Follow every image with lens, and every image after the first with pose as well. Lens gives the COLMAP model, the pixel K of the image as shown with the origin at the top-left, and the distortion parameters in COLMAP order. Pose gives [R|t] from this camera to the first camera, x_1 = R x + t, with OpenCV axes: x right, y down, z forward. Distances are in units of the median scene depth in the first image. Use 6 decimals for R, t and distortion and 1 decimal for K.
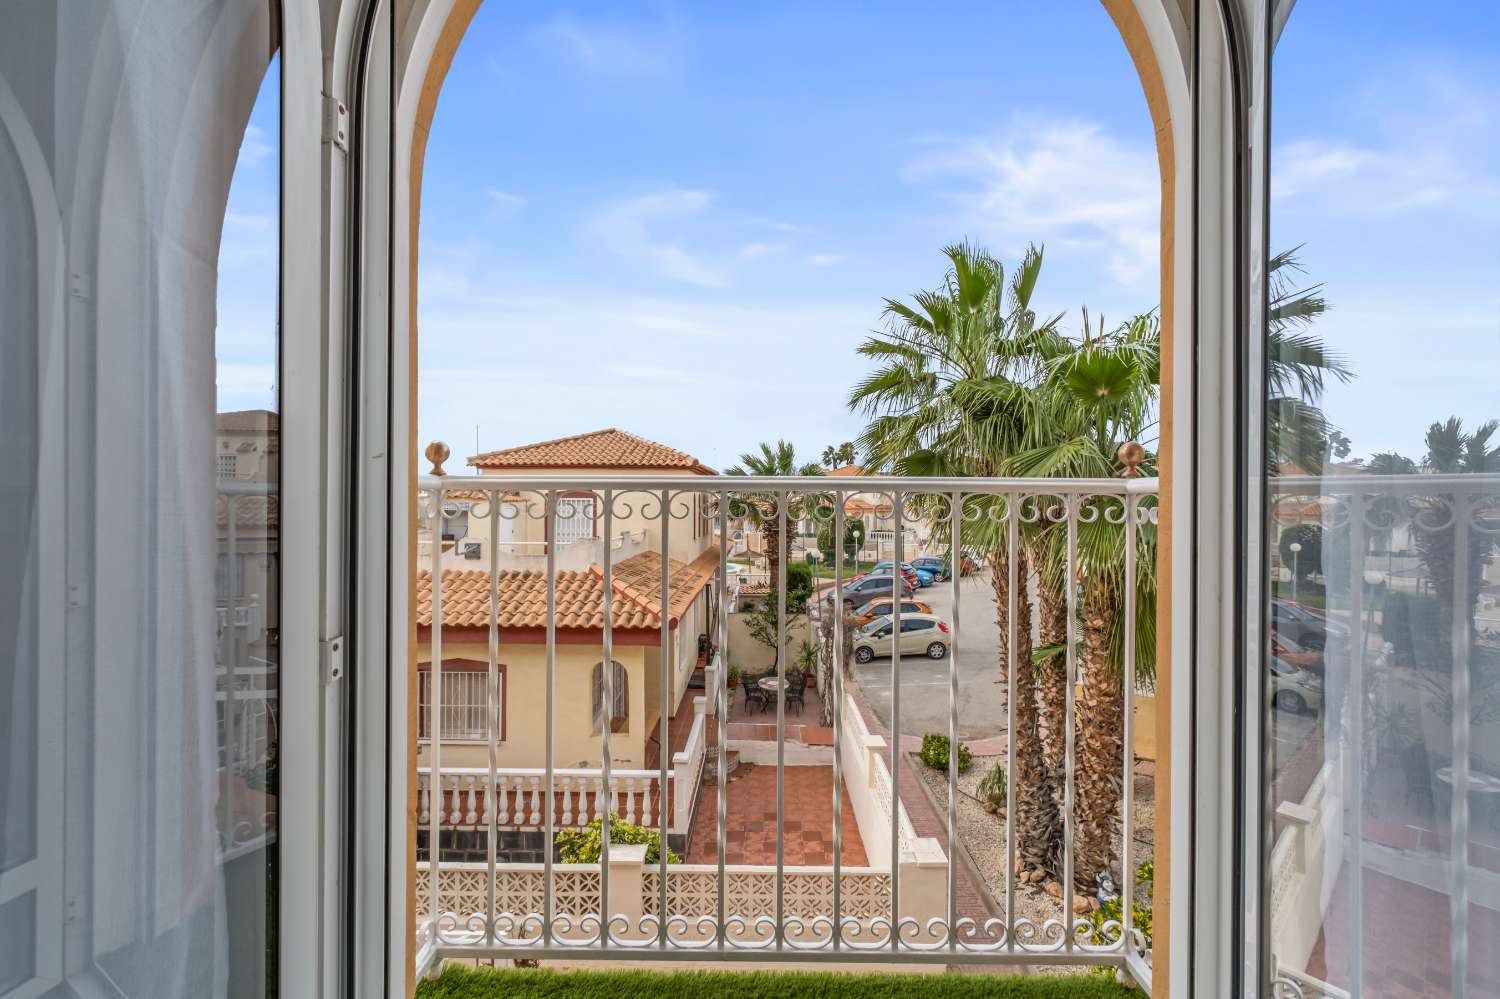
lens RADIAL K [[639.6, 0, 745.8], [0, 639.6, 510.0], [0, 0, 1]] dist [-0.001258, -0.000069]
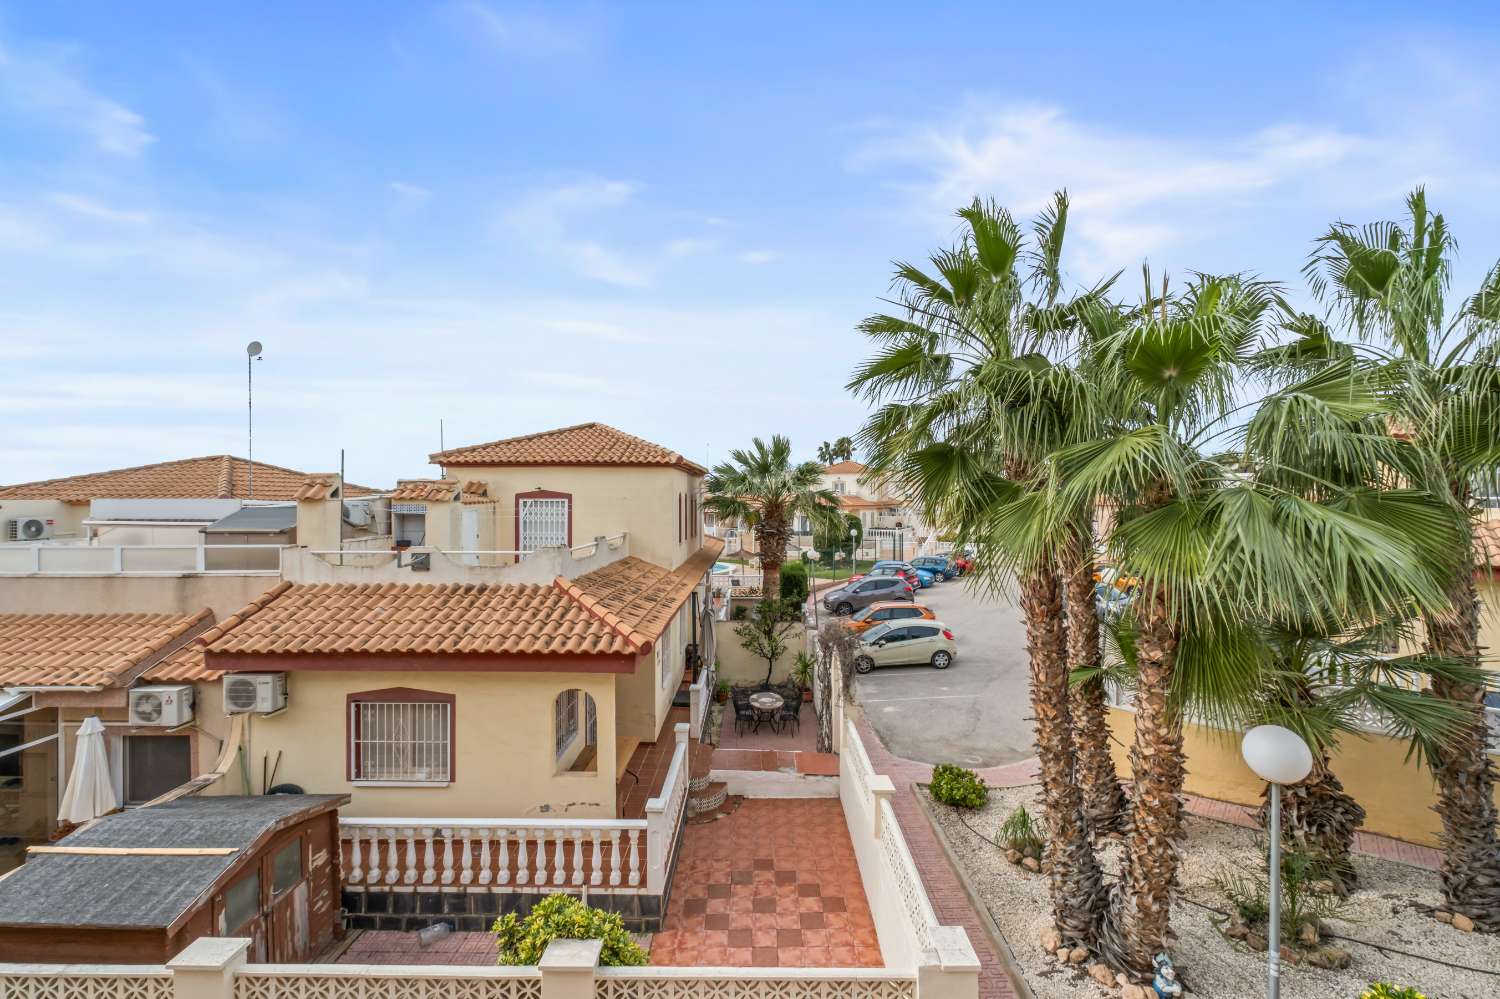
lens RADIAL K [[639.6, 0, 745.8], [0, 639.6, 510.0], [0, 0, 1]] dist [-0.001258, -0.000069]
pose [[0.999971, -0.003755, 0.006560, 0.013957], [0.003711, 0.999971, 0.006660, -0.011680], [-0.006584, -0.006635, 0.999956, 0.131048]]
